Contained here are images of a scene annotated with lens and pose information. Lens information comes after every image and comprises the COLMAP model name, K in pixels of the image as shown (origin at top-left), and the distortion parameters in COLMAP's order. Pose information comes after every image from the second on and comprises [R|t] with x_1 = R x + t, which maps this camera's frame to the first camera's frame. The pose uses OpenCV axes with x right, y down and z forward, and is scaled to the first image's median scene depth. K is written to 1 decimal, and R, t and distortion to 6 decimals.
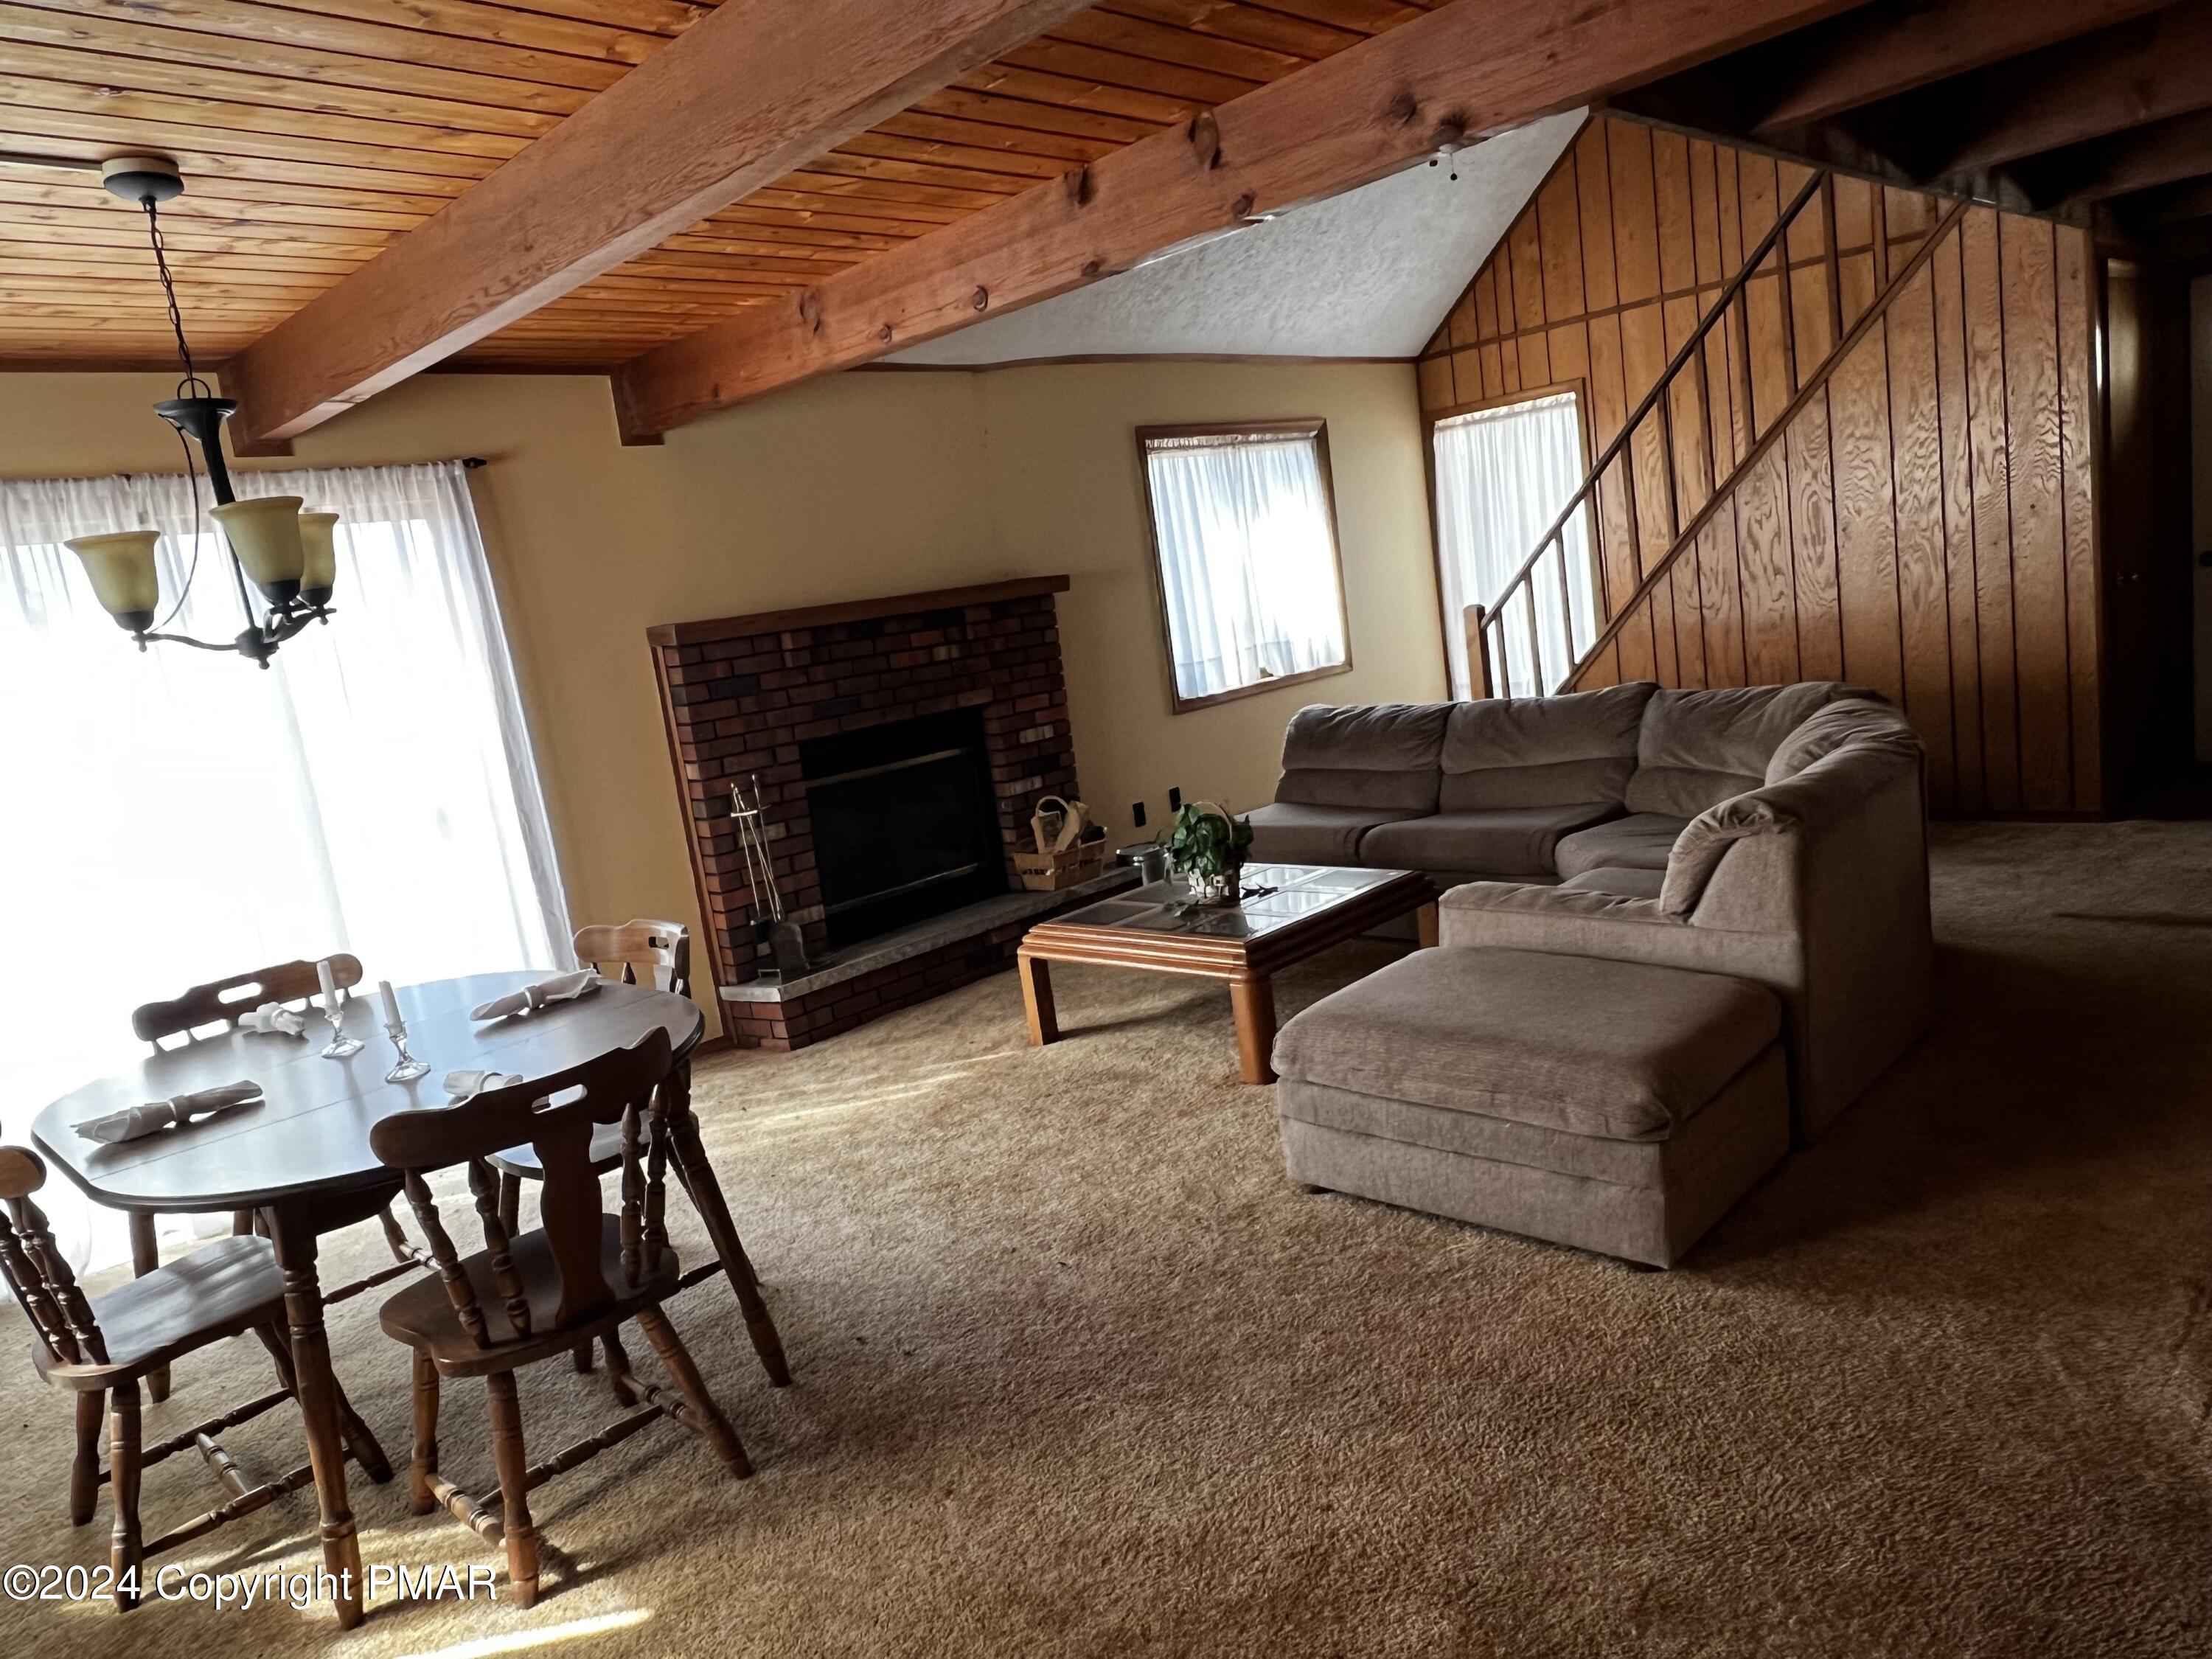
lens RADIAL K [[1456.8, 0, 1106.8], [0, 1456.8, 836.5], [0, 0, 1]] dist [-0.006598, -0.001169]
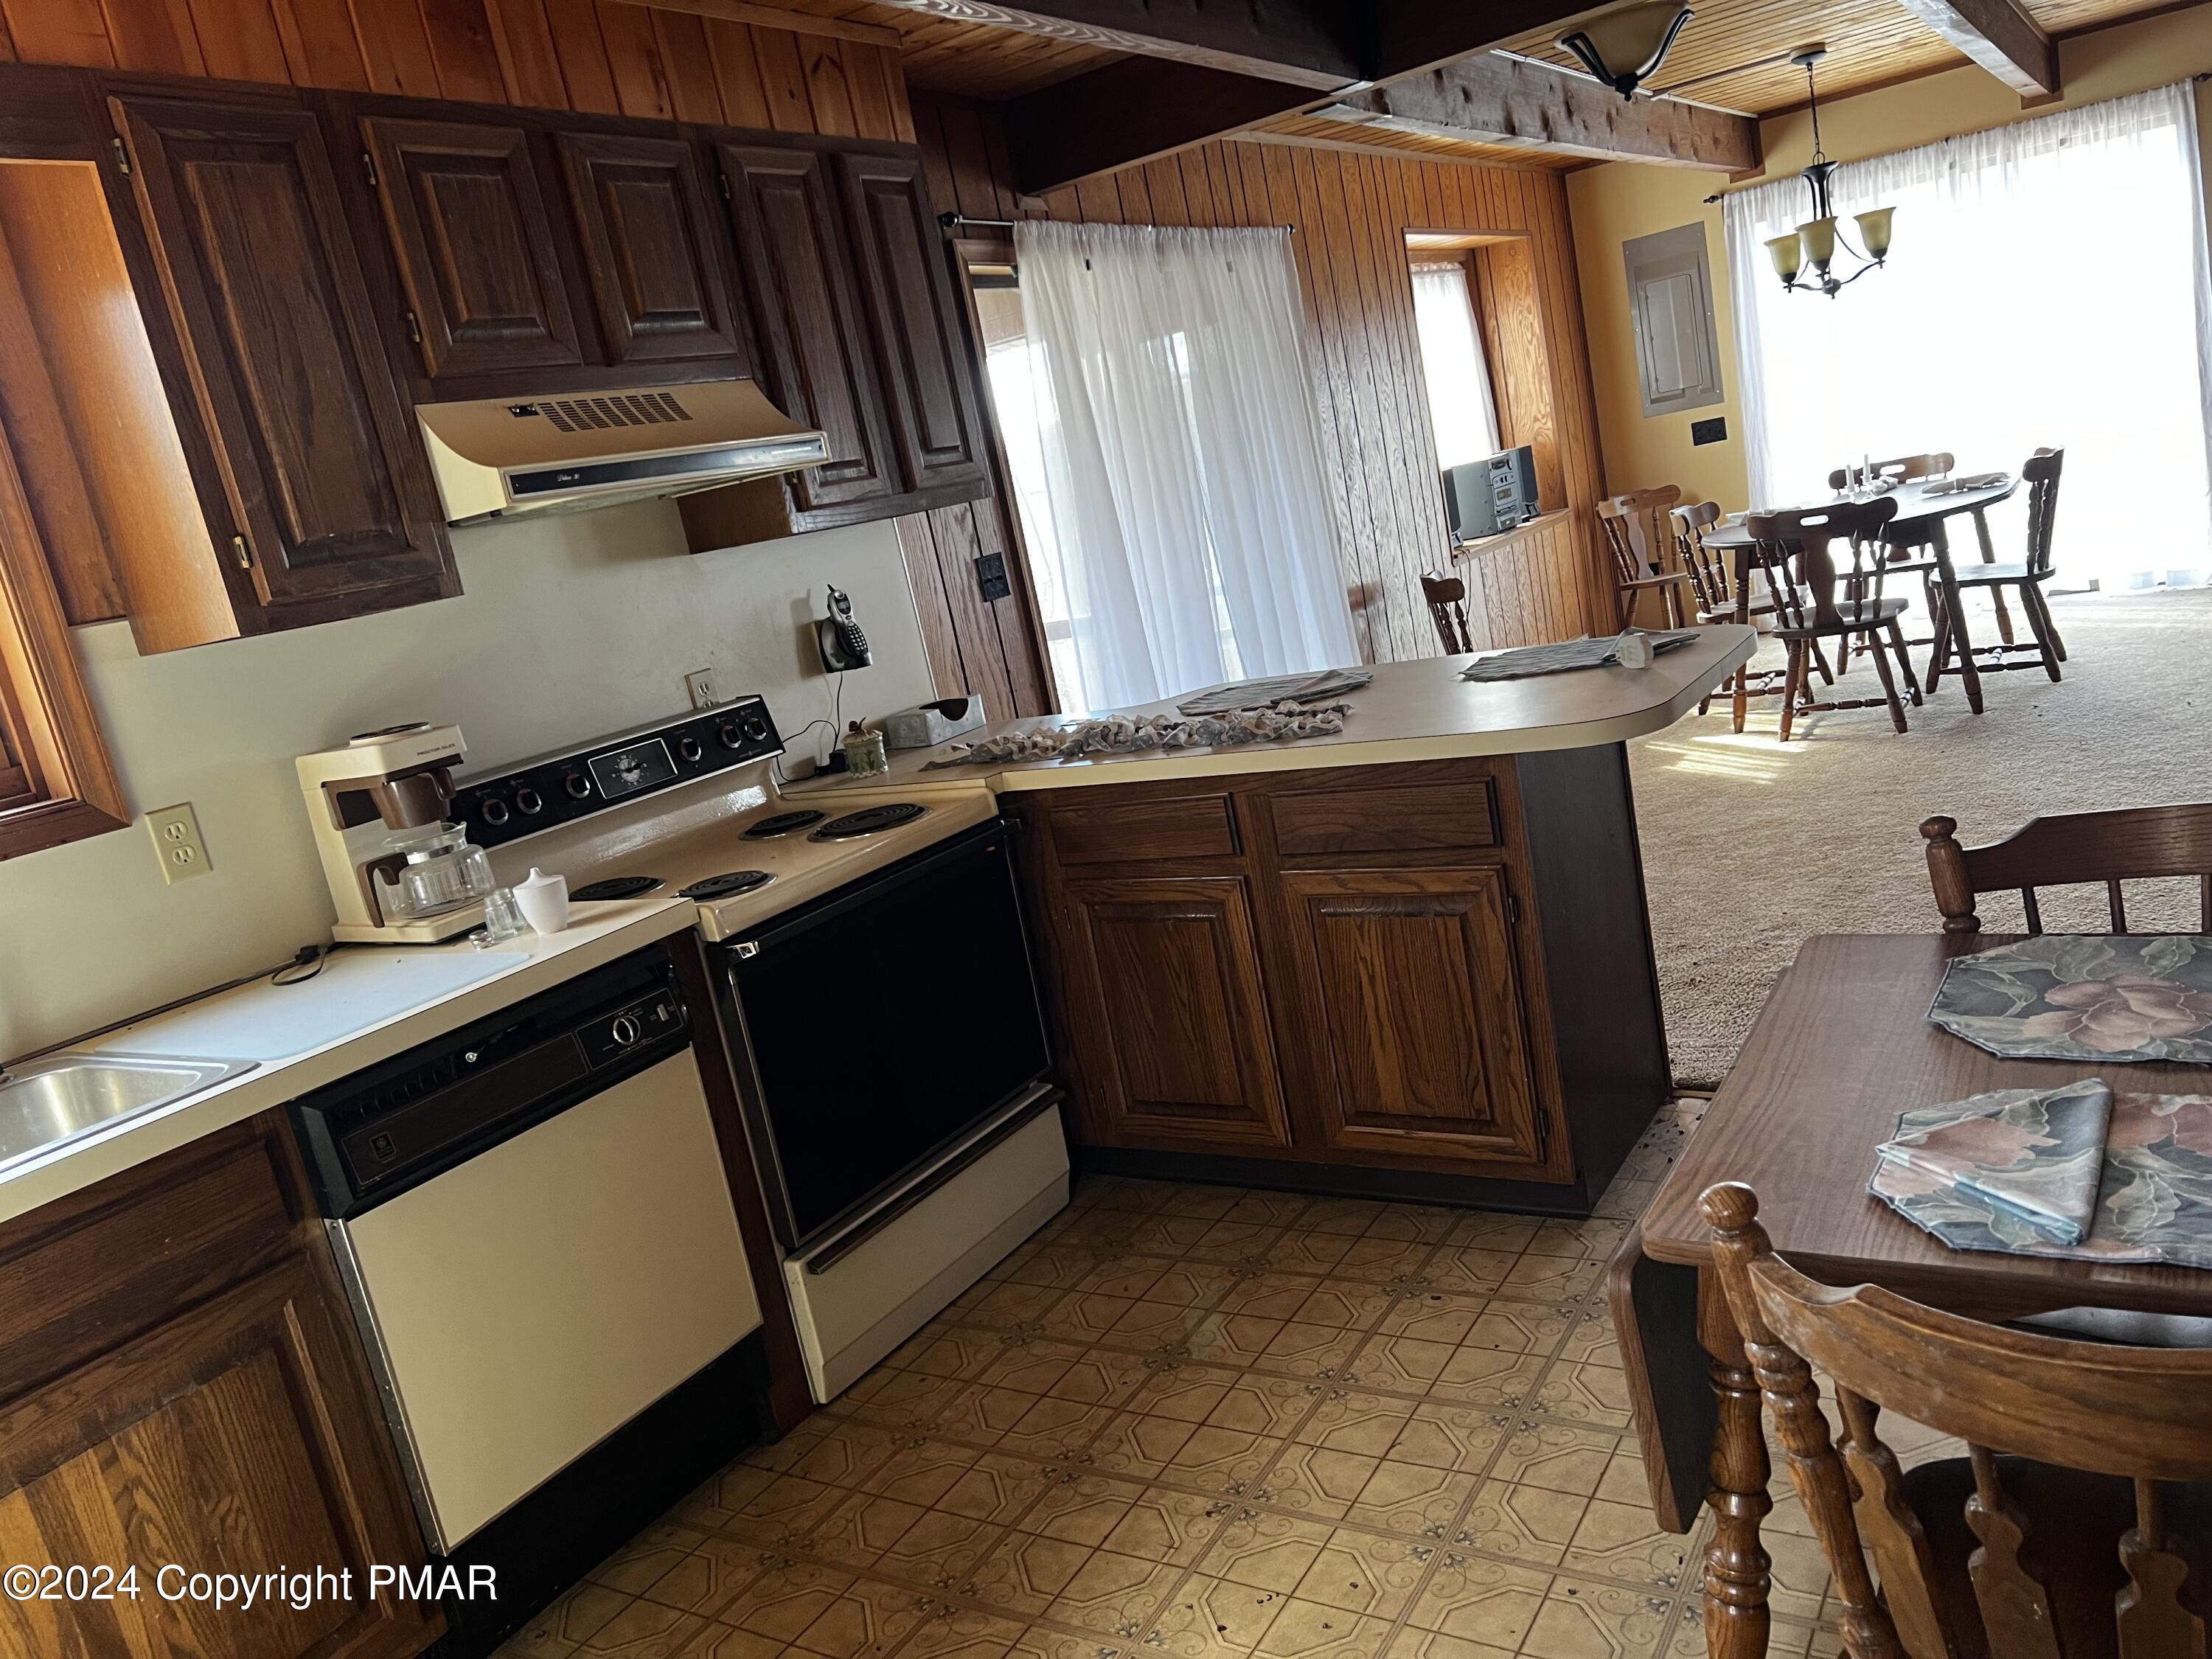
lens RADIAL K [[1664.1, 0, 1106.4], [0, 1664.1, 827.5], [0, 0, 1]] dist [0.039715, -0.034759]
pose [[0.236791, 0.291139, -0.926913, 1.185312], [-0.004886, 0.954390, 0.298522, -0.081021], [0.971548, -0.066158, 0.227413, -0.426532]]
